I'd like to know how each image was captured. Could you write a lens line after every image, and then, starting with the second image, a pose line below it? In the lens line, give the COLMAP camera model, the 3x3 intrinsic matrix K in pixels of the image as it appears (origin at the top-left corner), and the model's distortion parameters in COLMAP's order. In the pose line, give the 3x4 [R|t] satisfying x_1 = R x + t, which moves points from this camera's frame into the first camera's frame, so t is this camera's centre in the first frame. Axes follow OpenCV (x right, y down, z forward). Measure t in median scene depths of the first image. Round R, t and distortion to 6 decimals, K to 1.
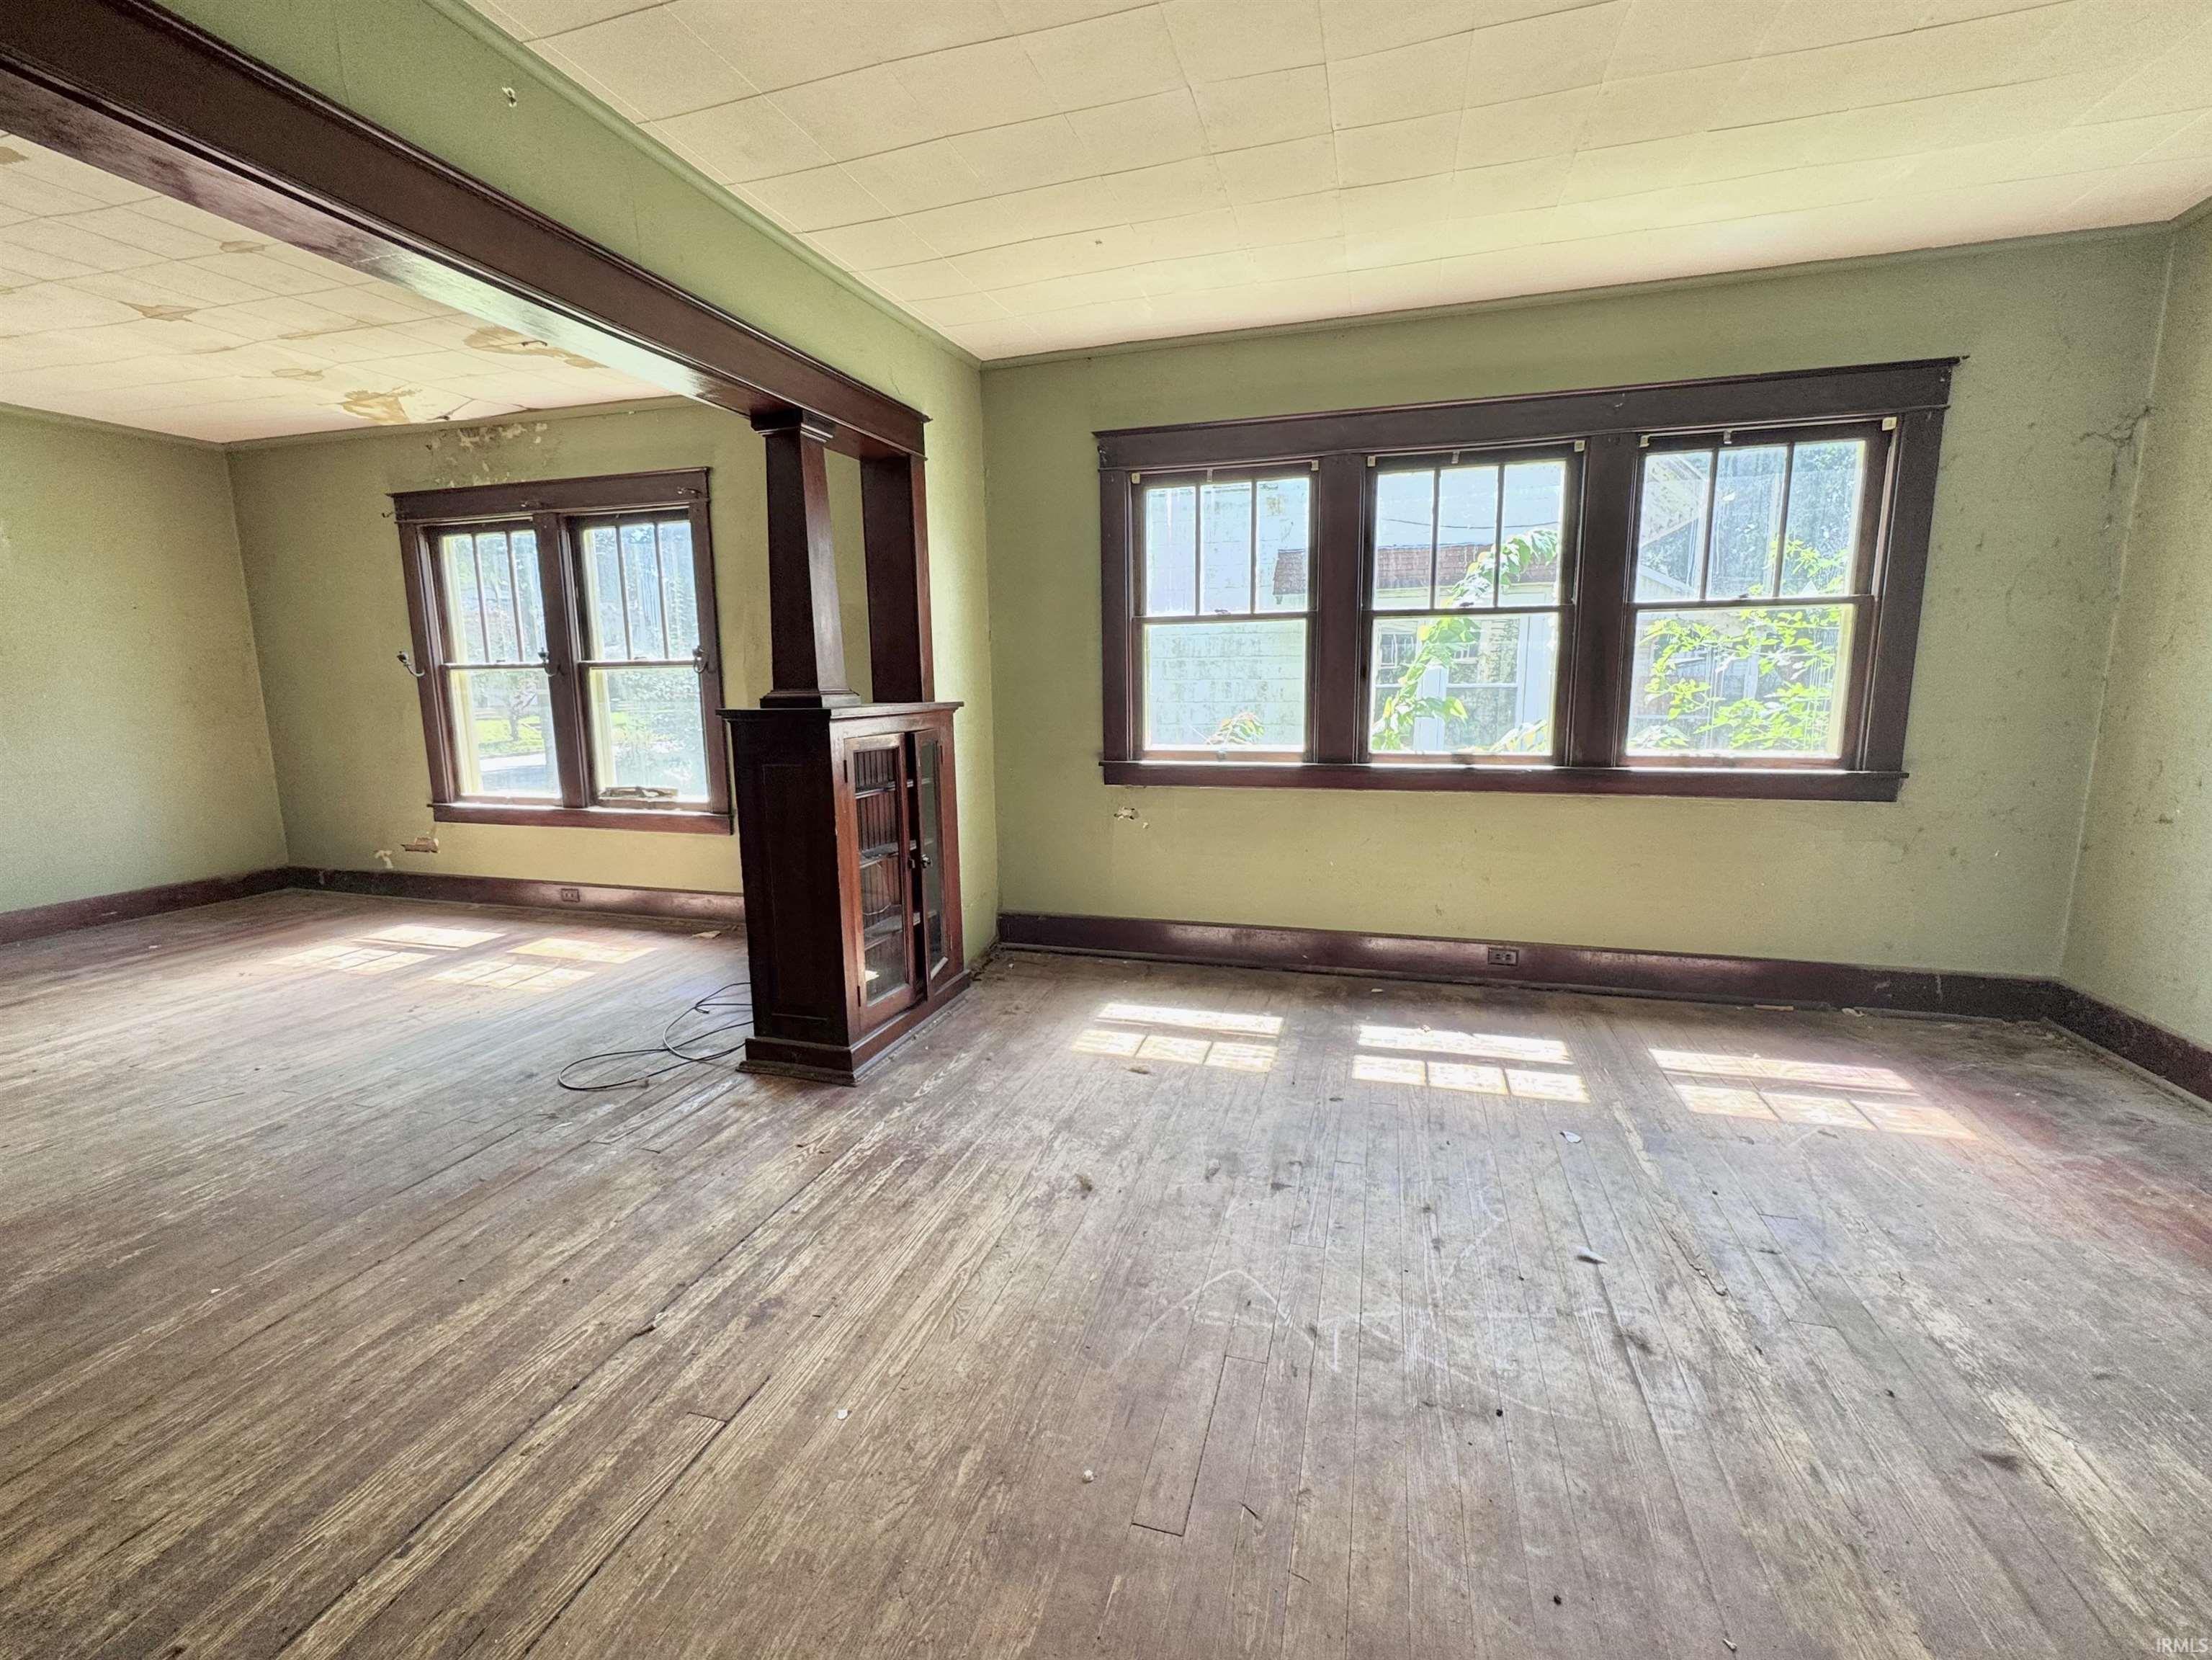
lens RADIAL K [[1061.6, 0, 1101.2], [0, 1061.6, 820.2], [0, 0, 1]] dist [0.003698, 0.000570]
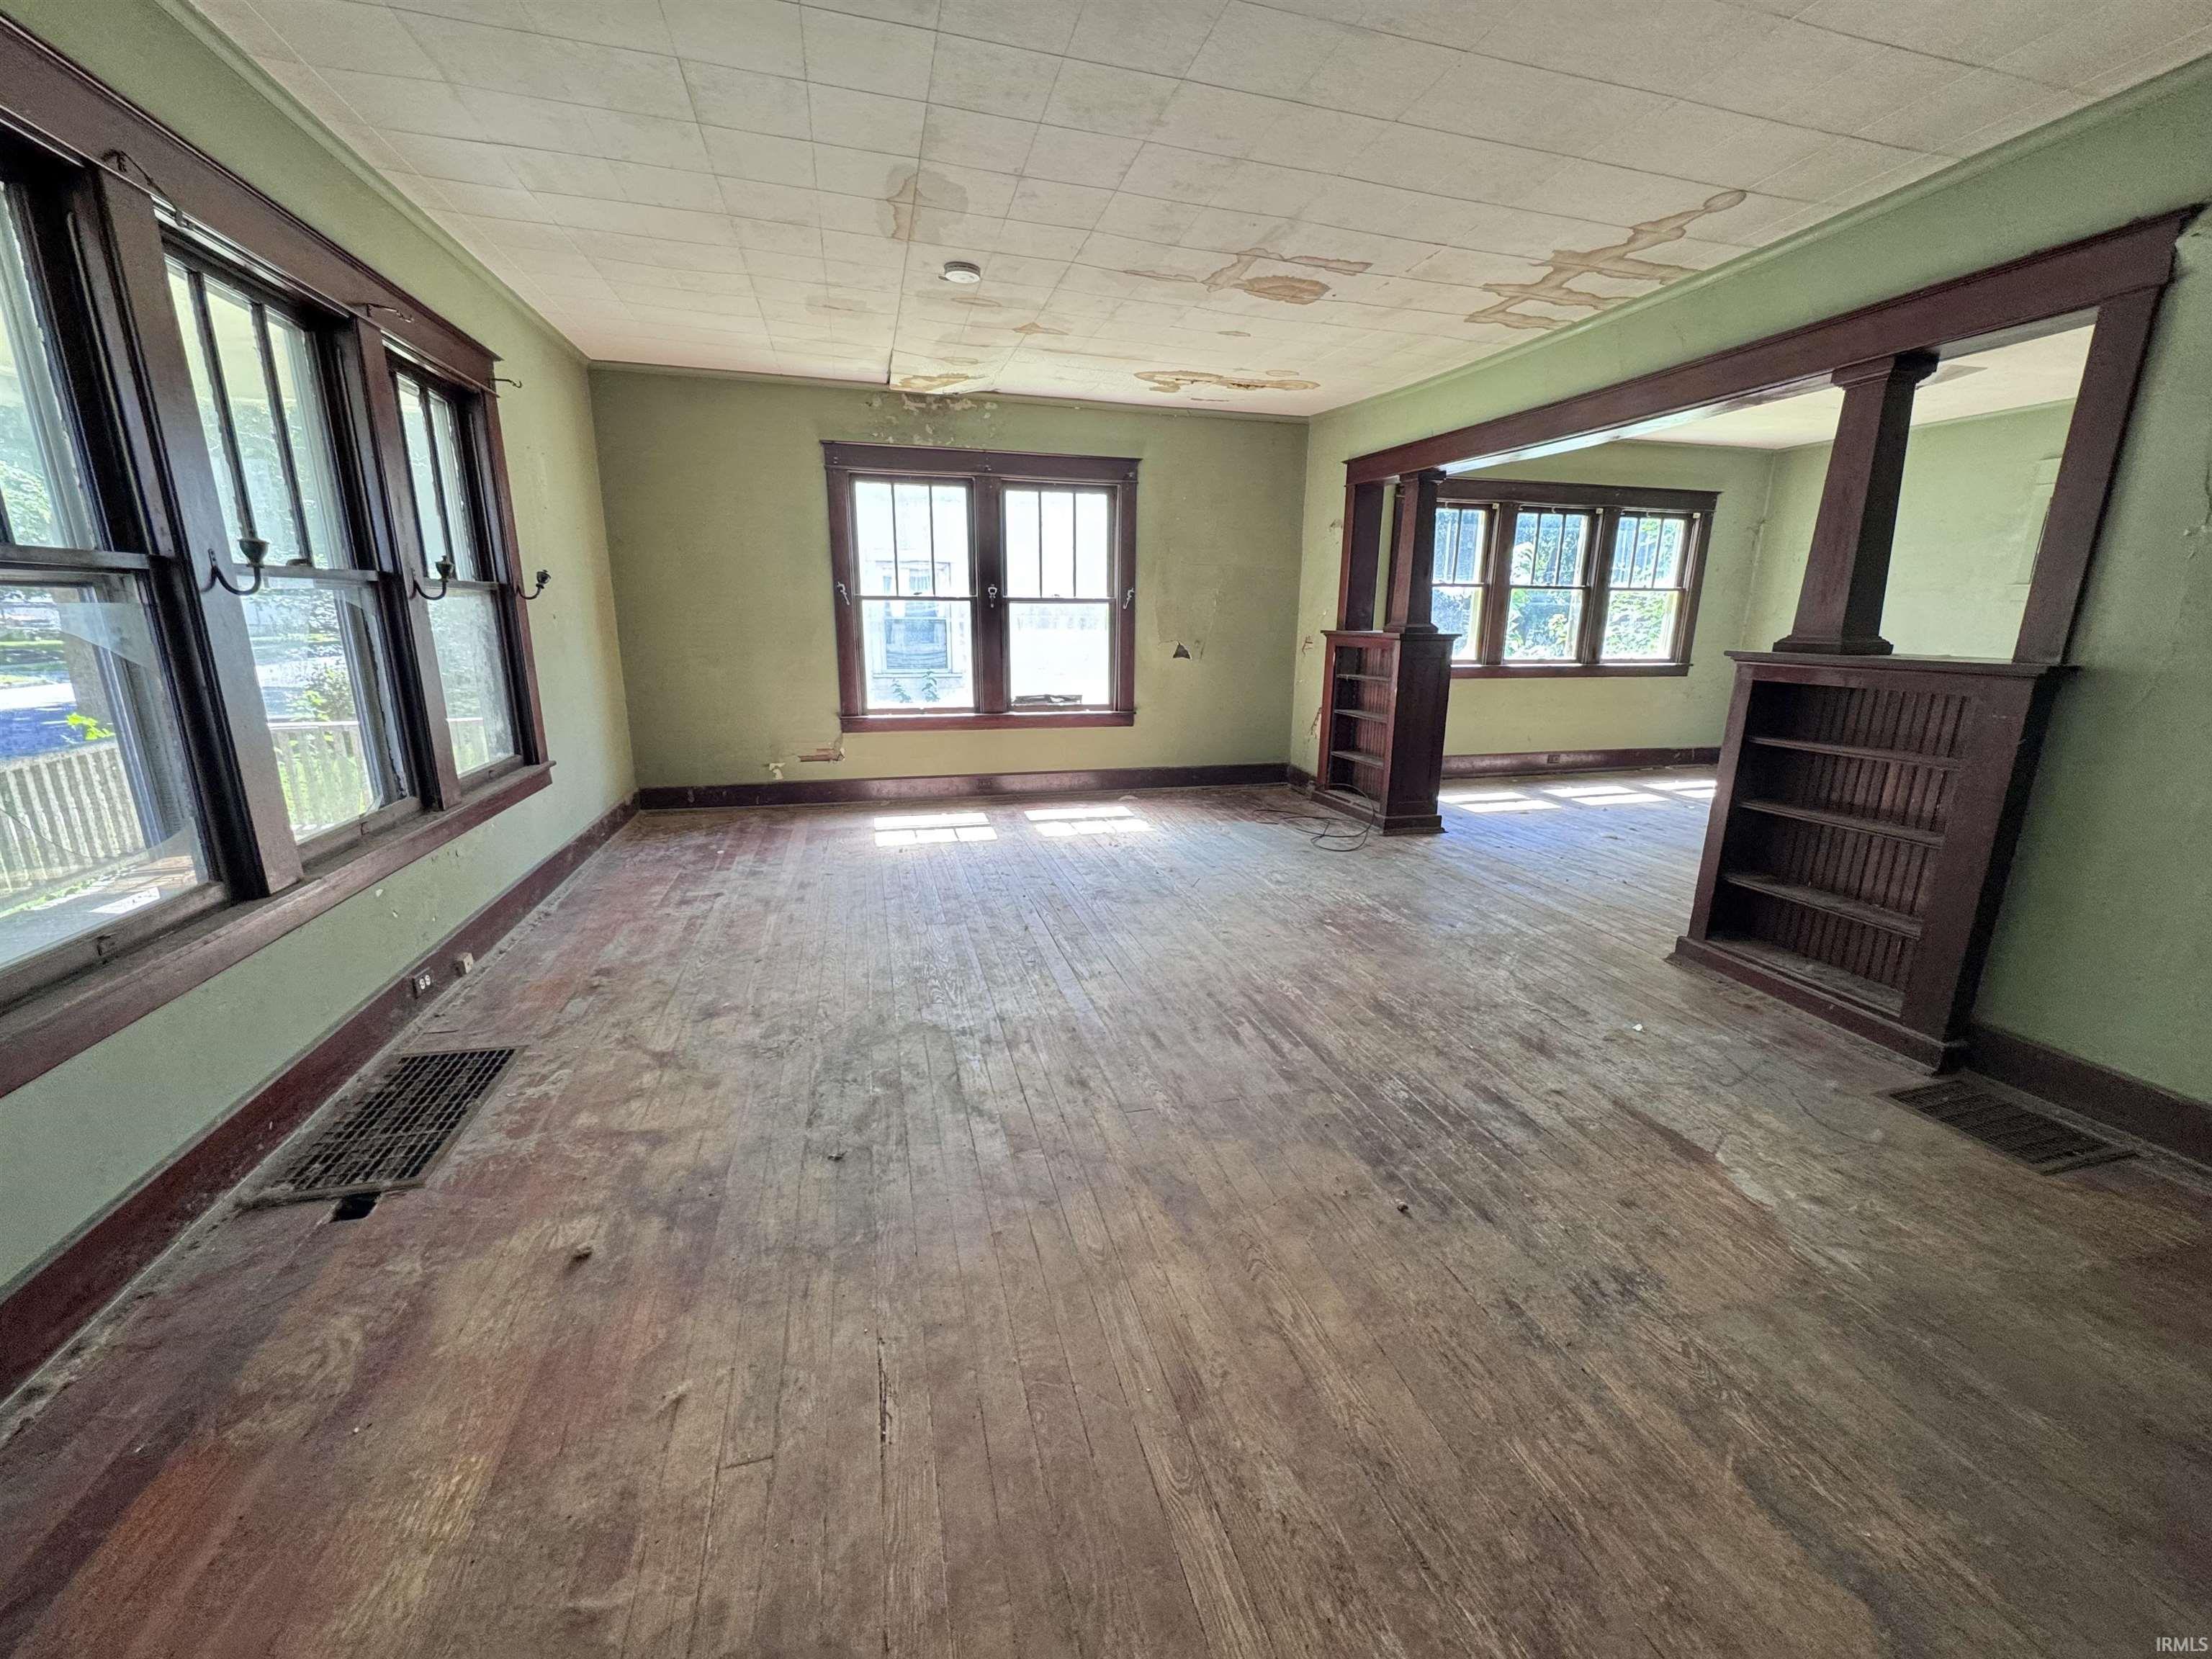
lens RADIAL K [[879.4, 0, 1107.9], [0, 879.4, 824.0], [0, 0, 1]] dist [-0.001436, 0.000289]
pose [[0.832313, -0.098653, 0.545456, -0.976095], [0.069020, 0.994822, 0.074608, 0.051478], [-0.549992, -0.024450, 0.834812, 0.042668]]
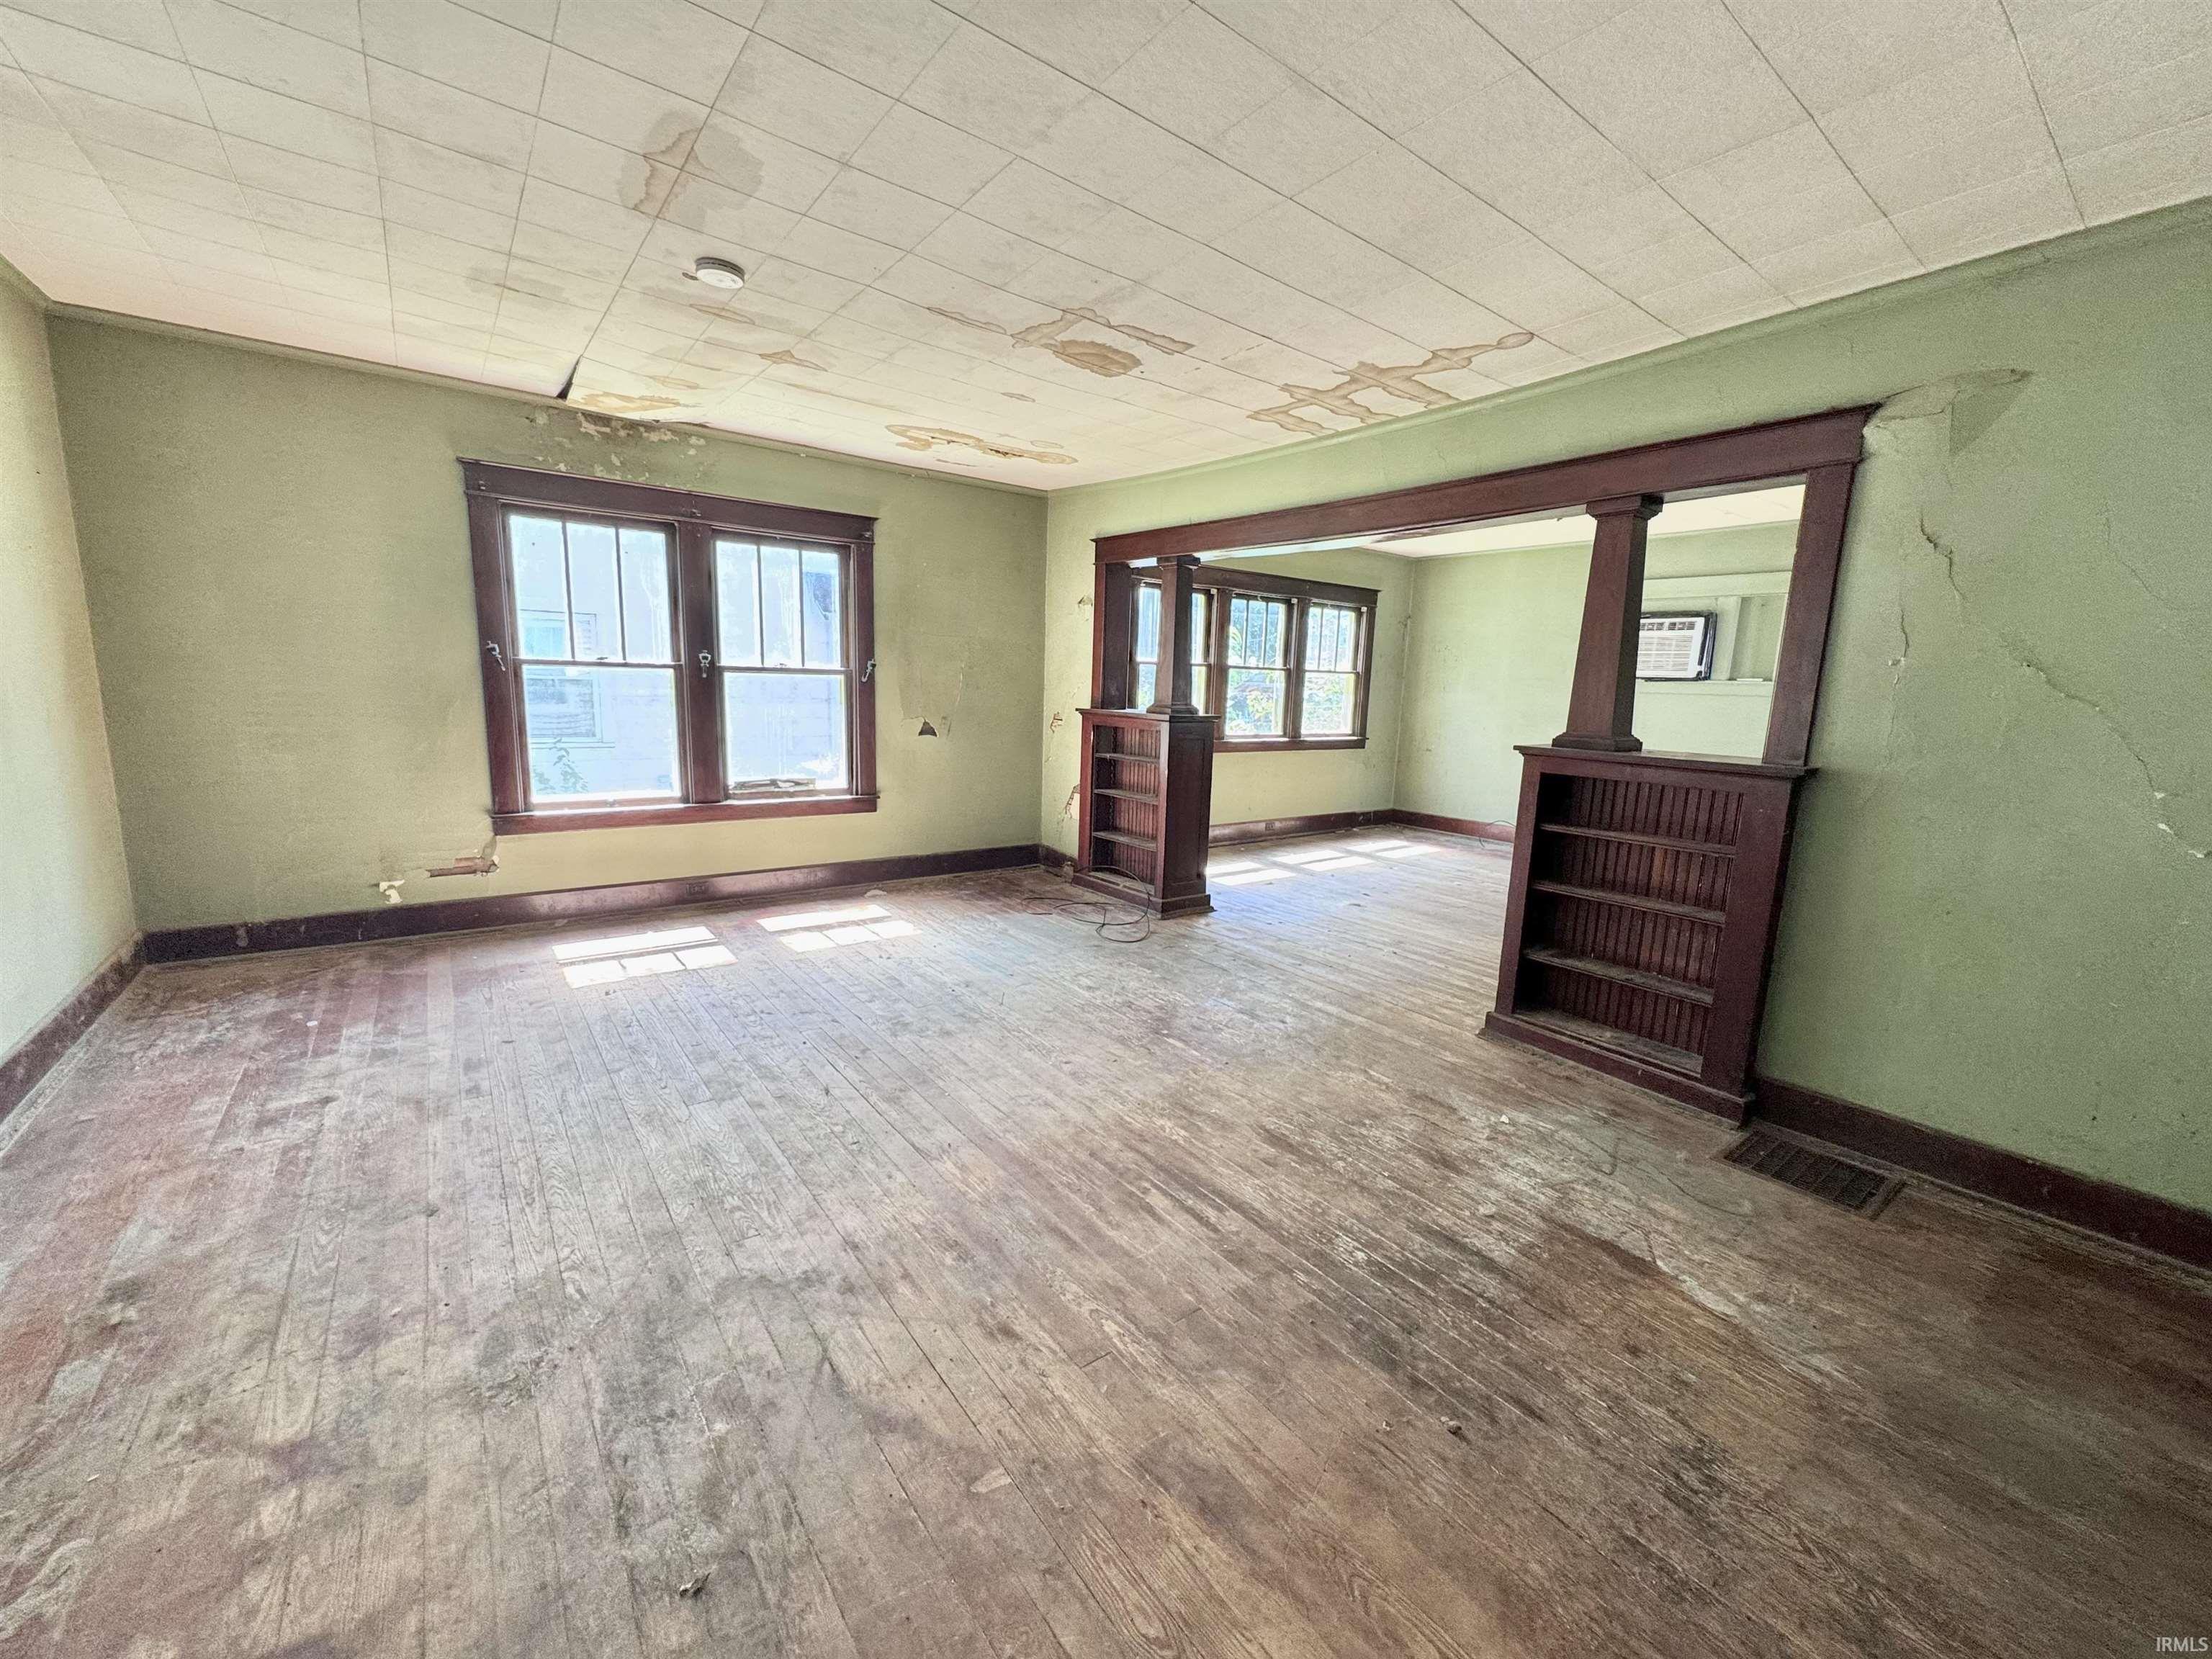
lens RADIAL K [[879.4, 0, 1108.5], [0, 879.4, 827.5], [0, 0, 1]] dist [-0.001436, 0.000289]
pose [[0.569311, -0.092892, 0.816857, -0.990763], [0.098755, 0.994129, 0.044223, 0.013350], [-0.816169, 0.055492, 0.575142, 0.176533]]
